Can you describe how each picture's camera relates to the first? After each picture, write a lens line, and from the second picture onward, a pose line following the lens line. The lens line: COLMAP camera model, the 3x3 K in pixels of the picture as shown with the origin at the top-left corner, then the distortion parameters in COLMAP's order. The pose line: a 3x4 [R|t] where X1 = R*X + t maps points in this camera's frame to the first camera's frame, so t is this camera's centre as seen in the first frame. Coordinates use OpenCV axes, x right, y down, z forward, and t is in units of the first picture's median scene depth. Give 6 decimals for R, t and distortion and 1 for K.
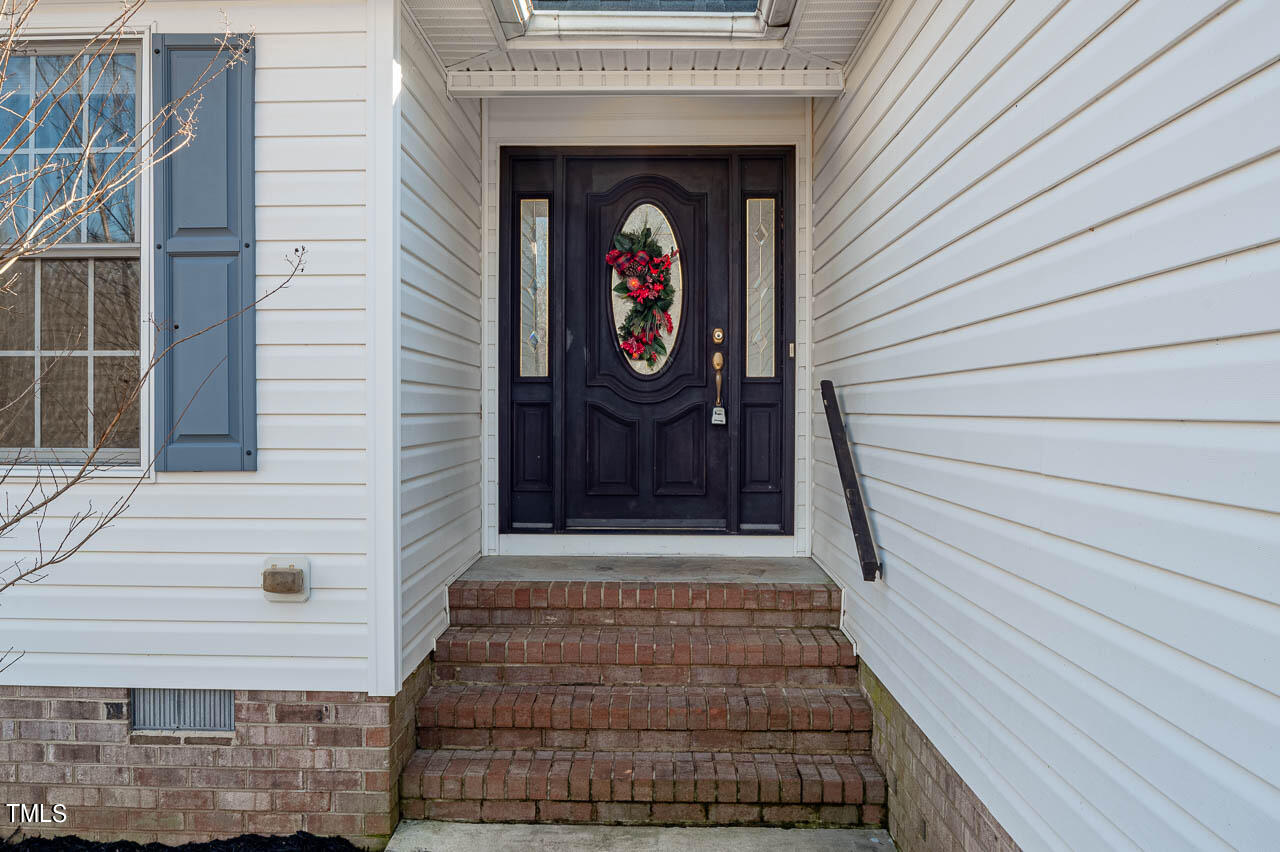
lens RADIAL K [[1111.6, 0, 640.0], [0, 1111.6, 426.0], [0, 0, 1]] dist [-0.002616, -0.000745]
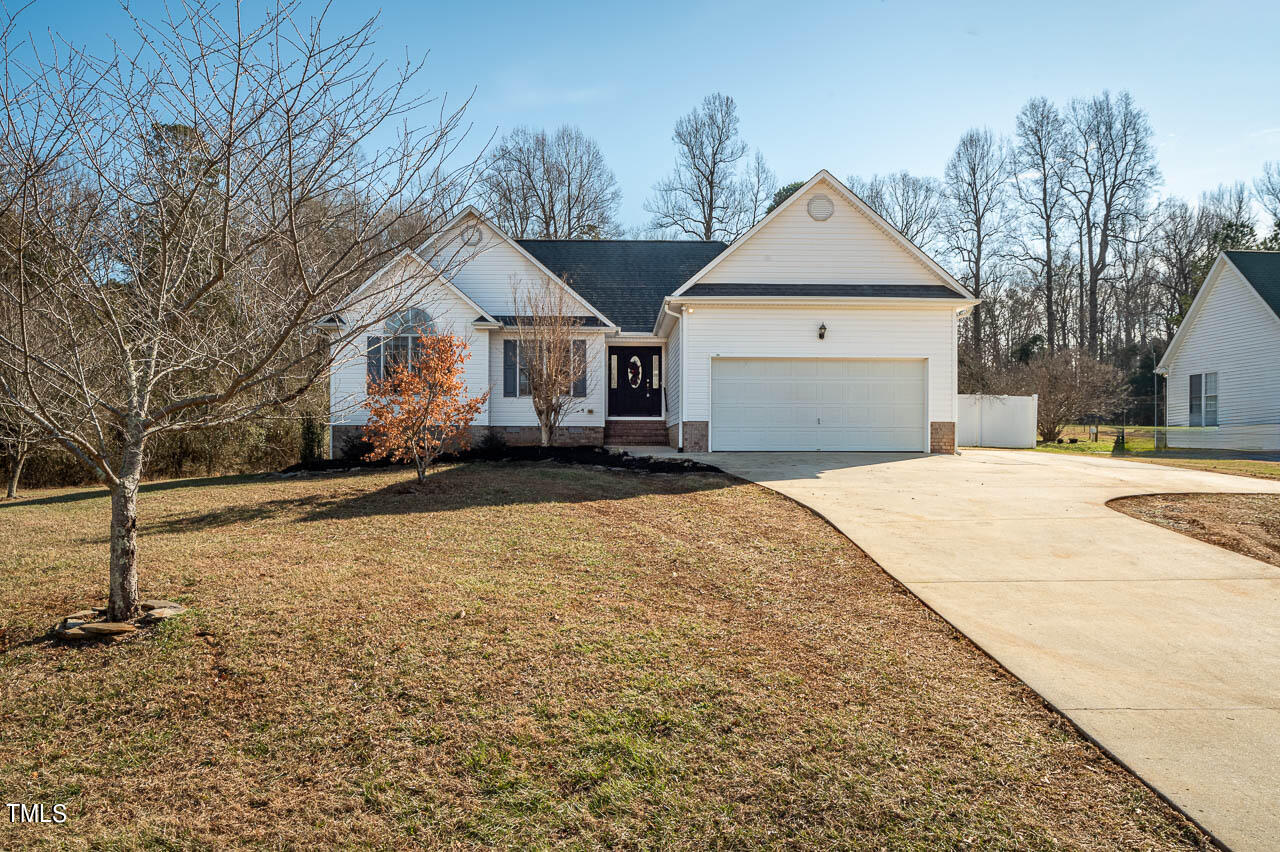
lens RADIAL K [[942.6, 0, 640.0], [0, 942.6, 426.0], [0, 0, 1]] dist [-0.049361, -0.001297]
pose [[0.999208, 0.000636, 0.039777, -0.174460], [0.001015, 0.999138, -0.041488, 0.380066], [-0.039769, 0.041496, 0.998347, -4.111806]]
